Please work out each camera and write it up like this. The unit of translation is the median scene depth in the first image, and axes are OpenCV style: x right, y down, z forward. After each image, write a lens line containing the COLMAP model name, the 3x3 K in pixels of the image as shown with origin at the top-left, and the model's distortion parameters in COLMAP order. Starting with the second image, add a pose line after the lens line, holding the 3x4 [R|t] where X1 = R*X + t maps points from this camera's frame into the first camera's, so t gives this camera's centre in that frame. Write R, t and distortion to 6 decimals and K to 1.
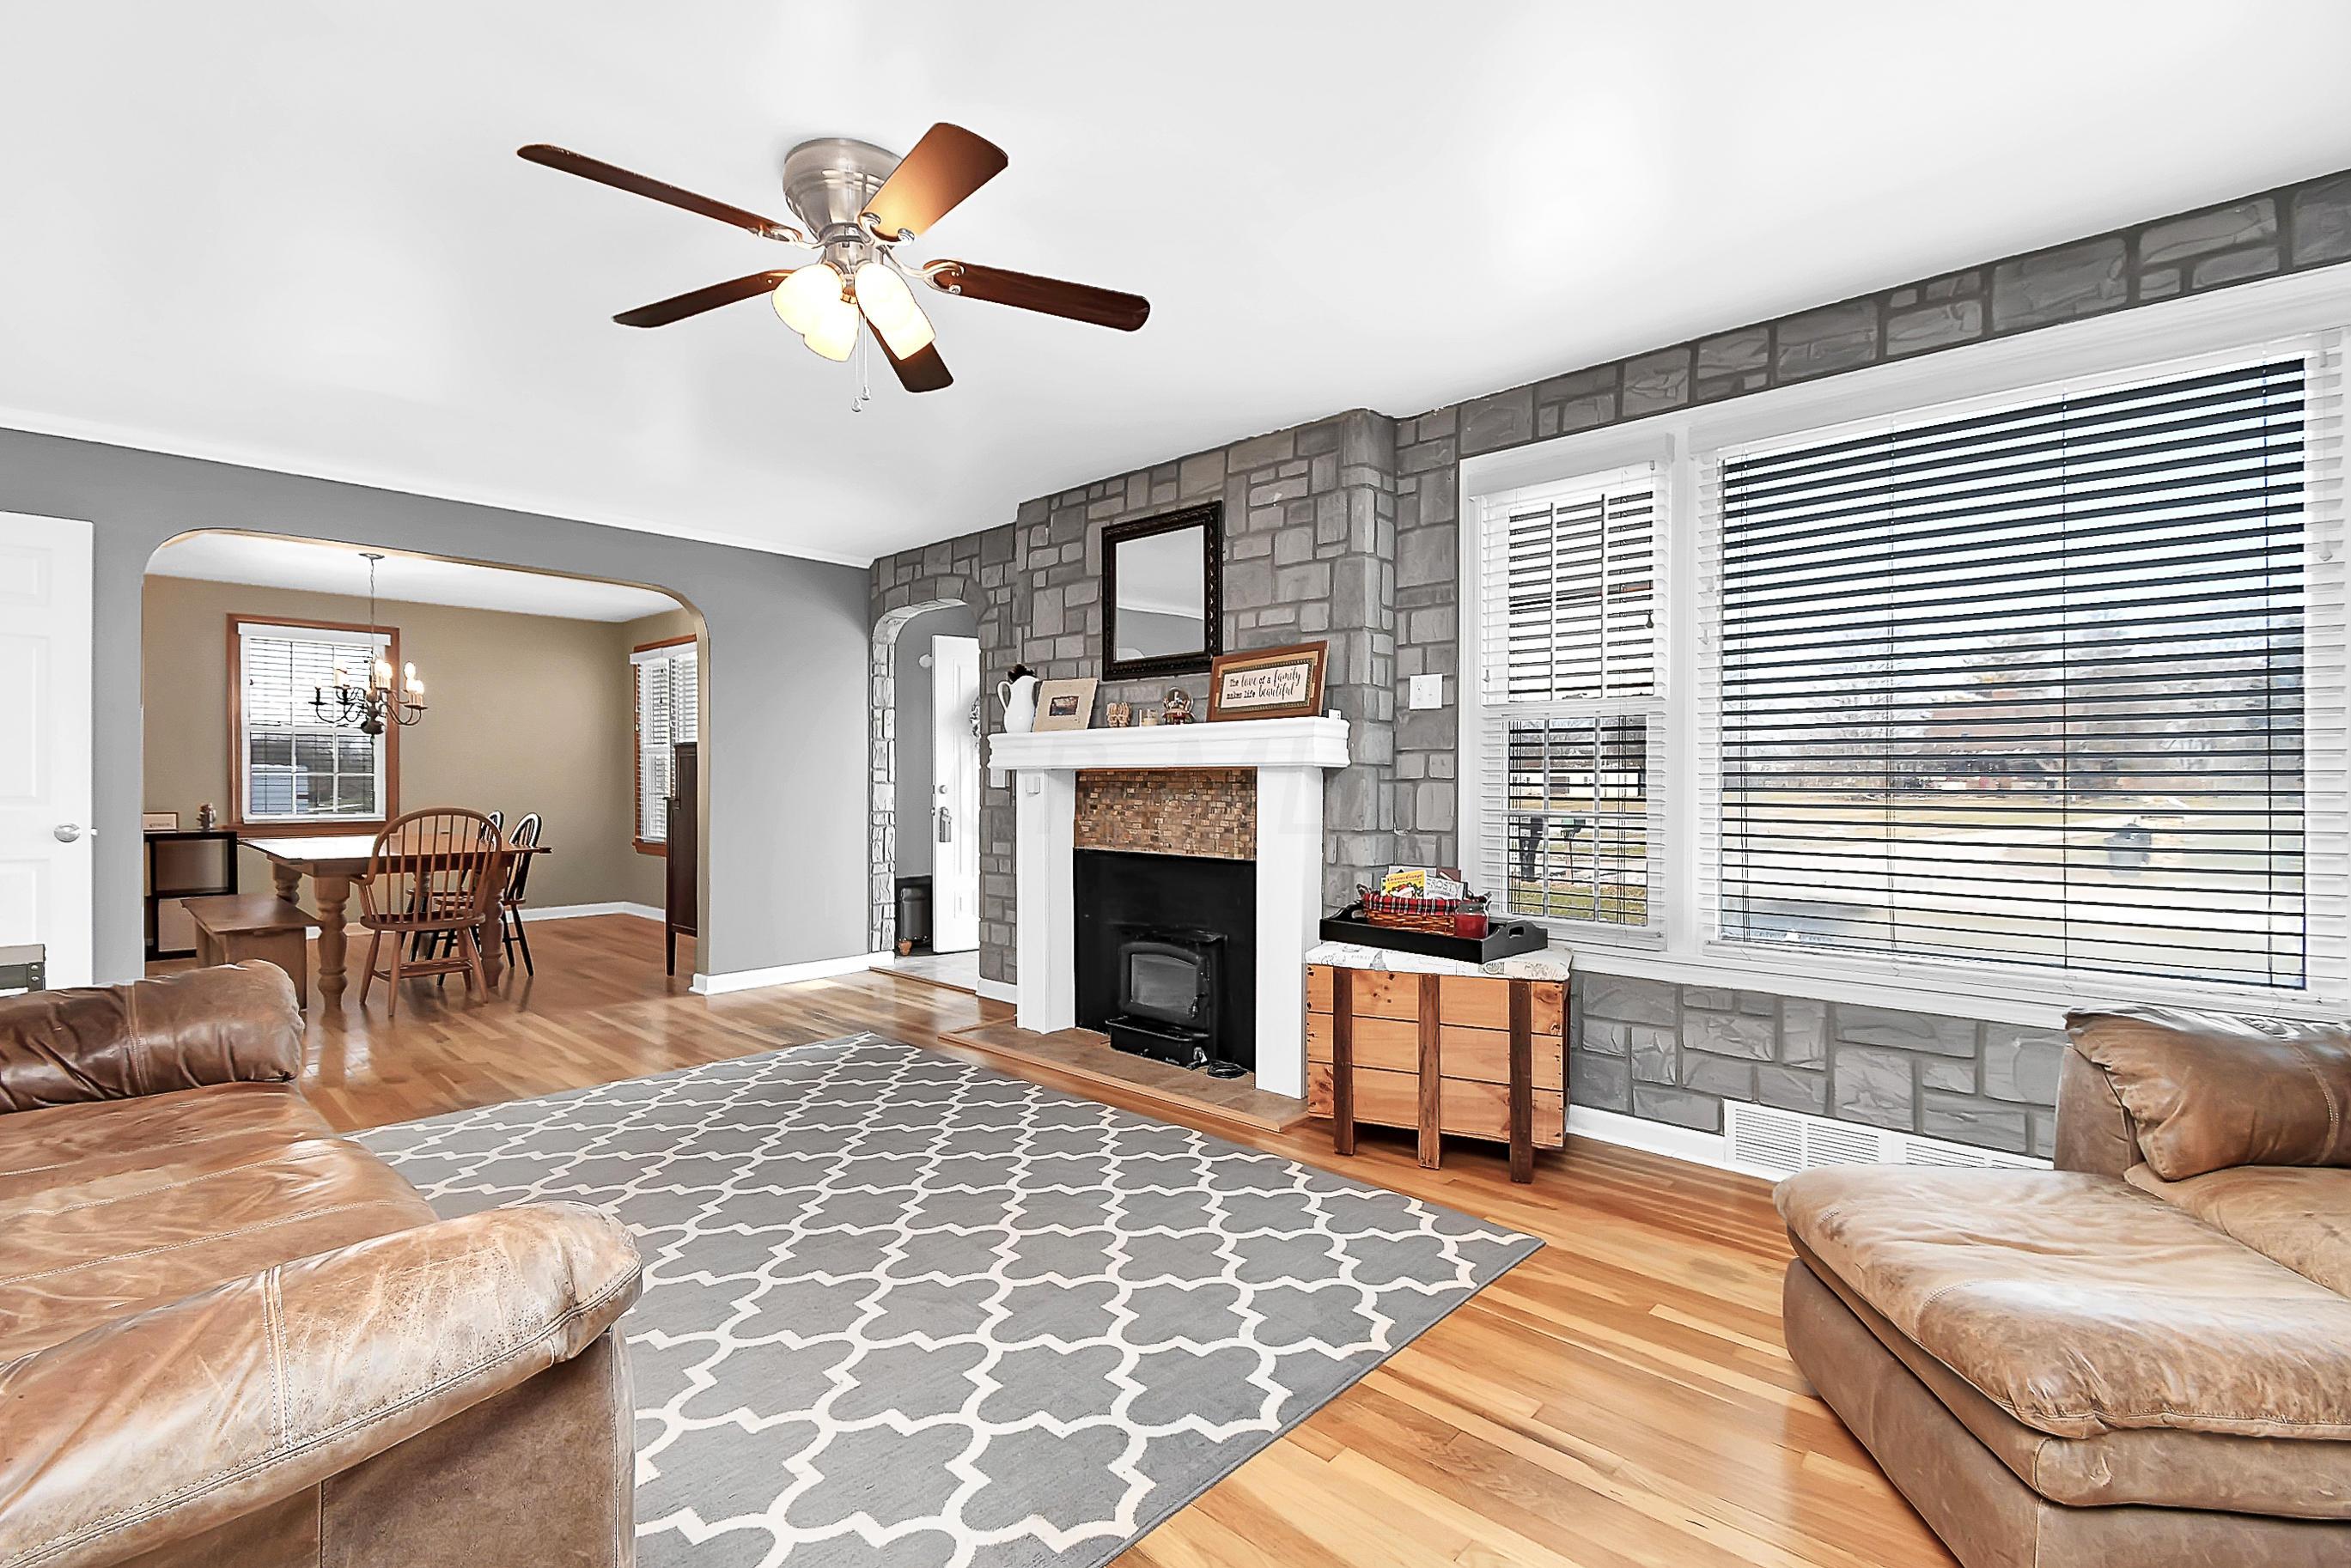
lens RADIAL K [[1118.2, 0, 1179.1], [0, 1118.2, 796.4], [0, 0, 1]] dist [0.014884, -0.000095]
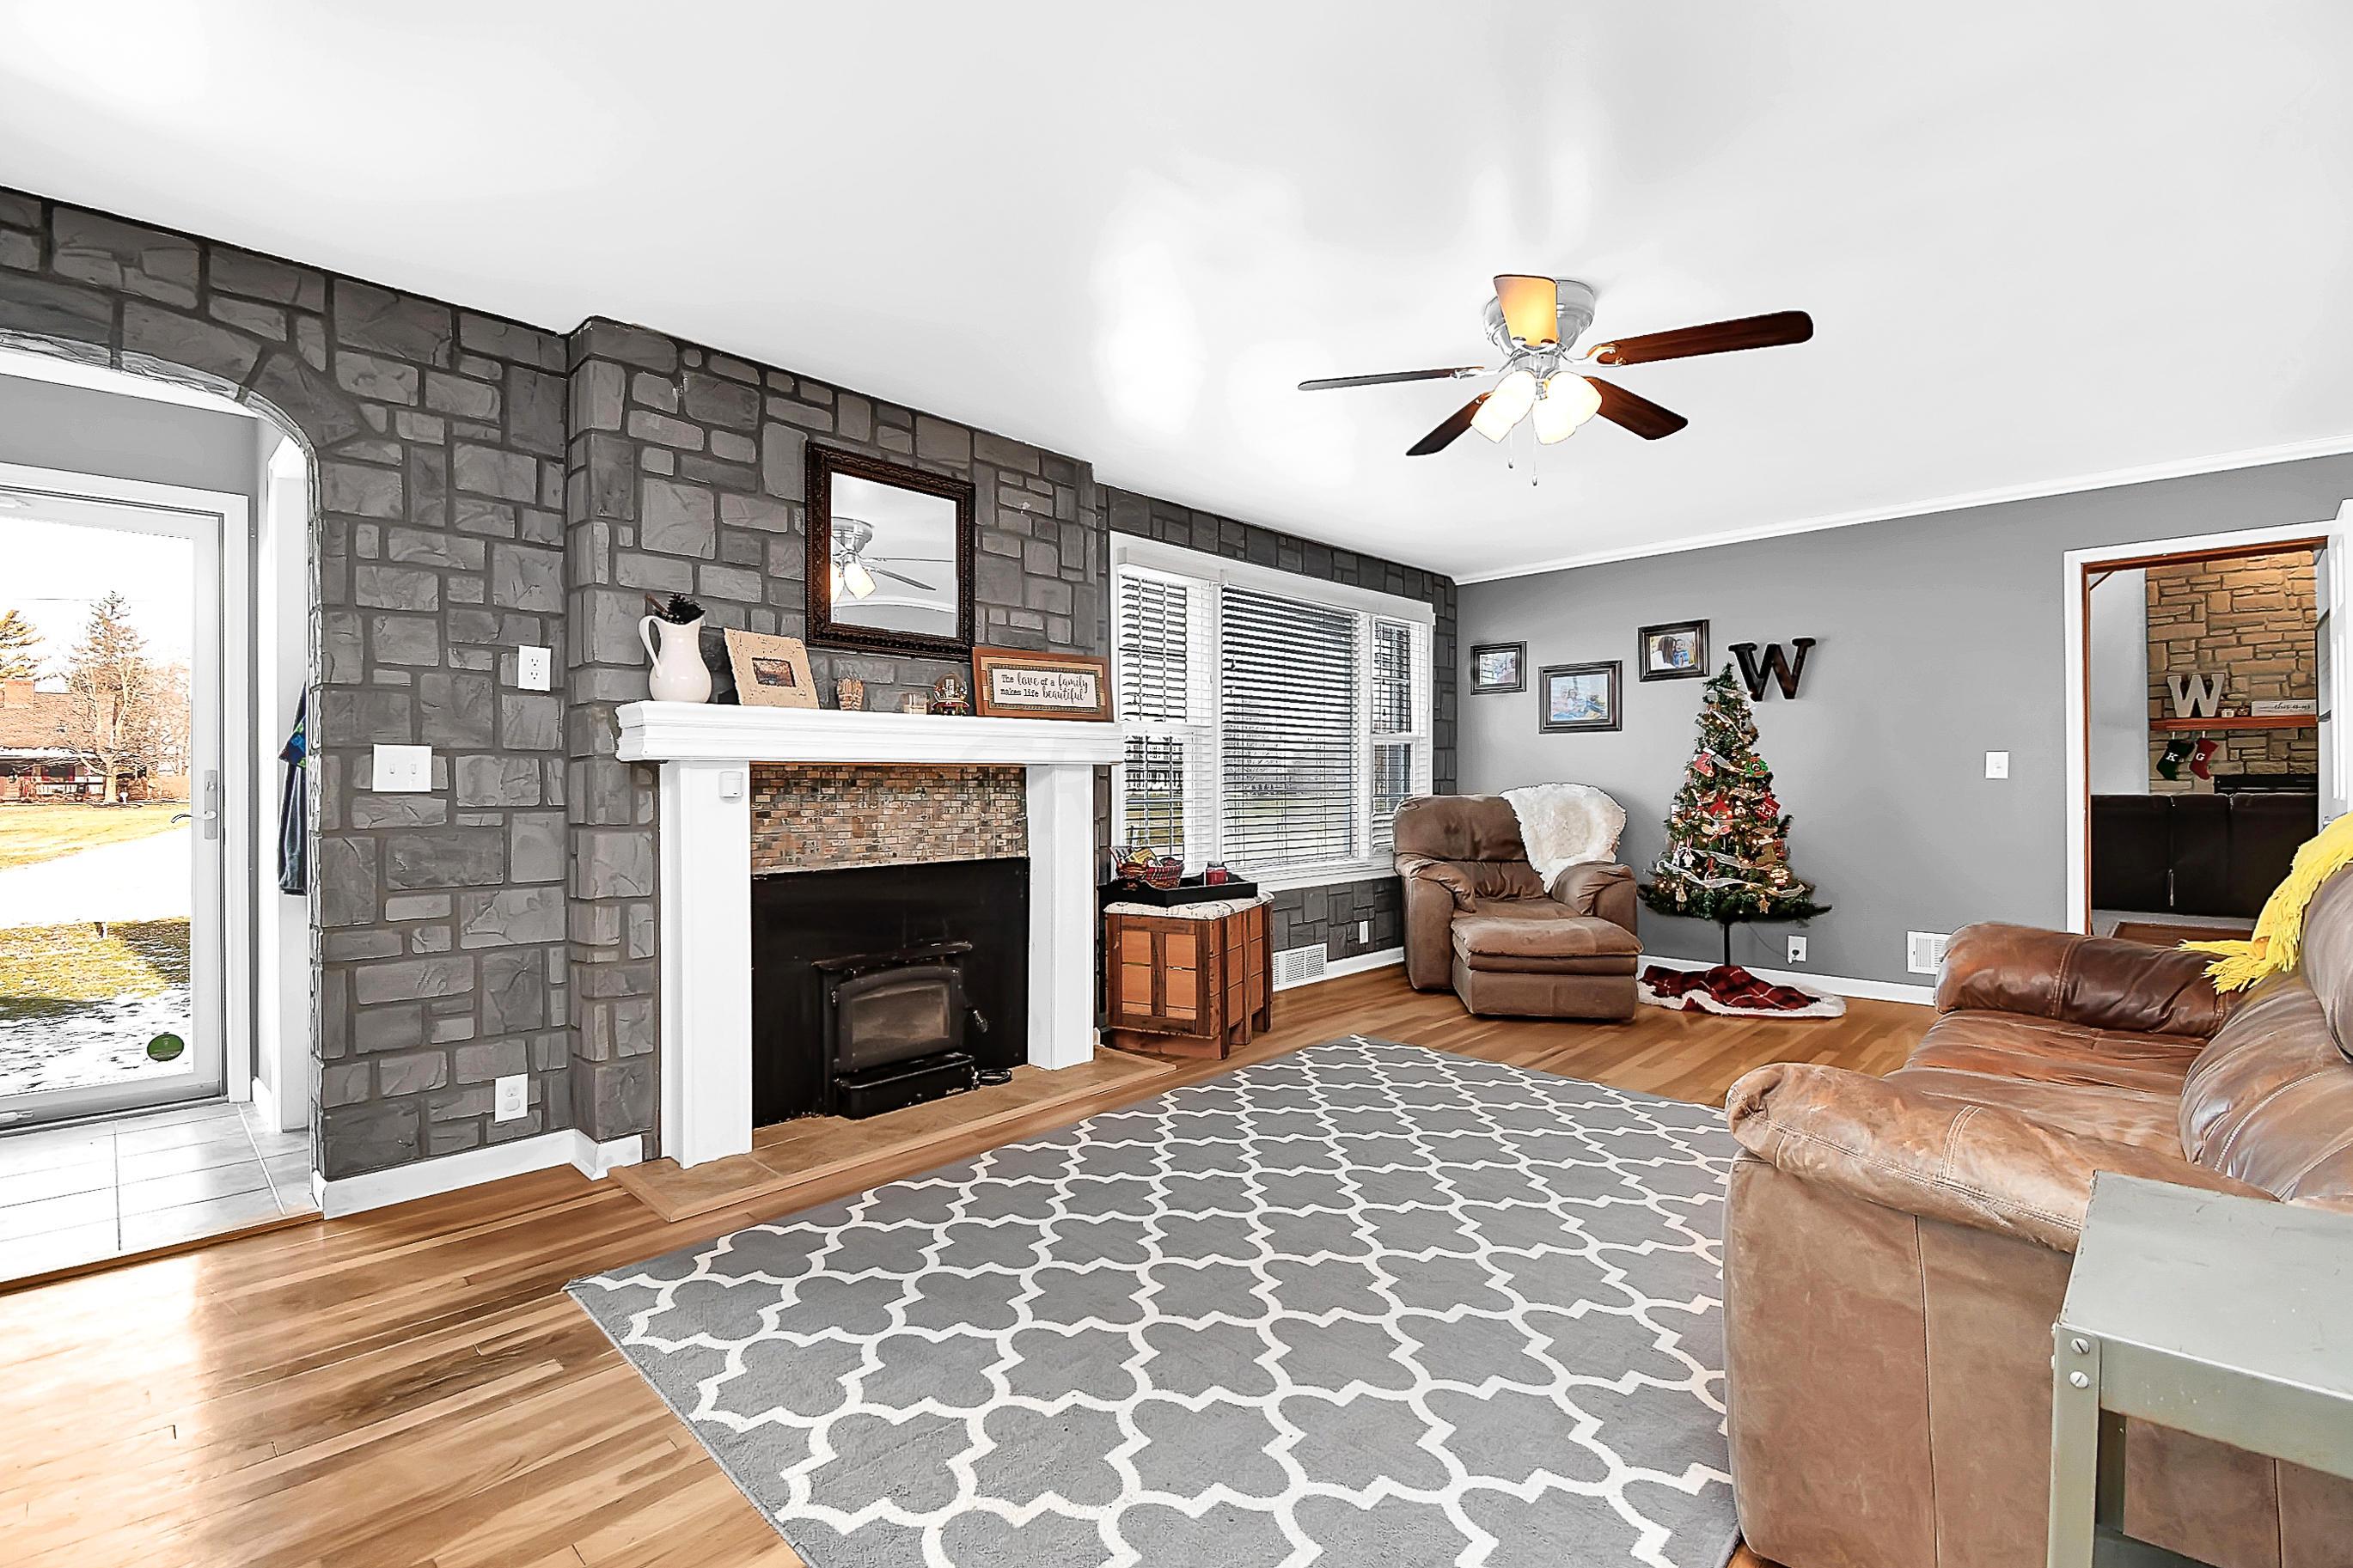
lens RADIAL K [[1080.2, 0, 1182.4], [0, 1080.2, 791.1], [0, 0, 1]] dist [0.000410, 0.000250]
pose [[-0.042101, -0.009875, 0.999065, -0.882407], [0.016549, 0.999807, 0.010580, -0.009756], [-0.998976, 0.016979, -0.041929, 0.858328]]
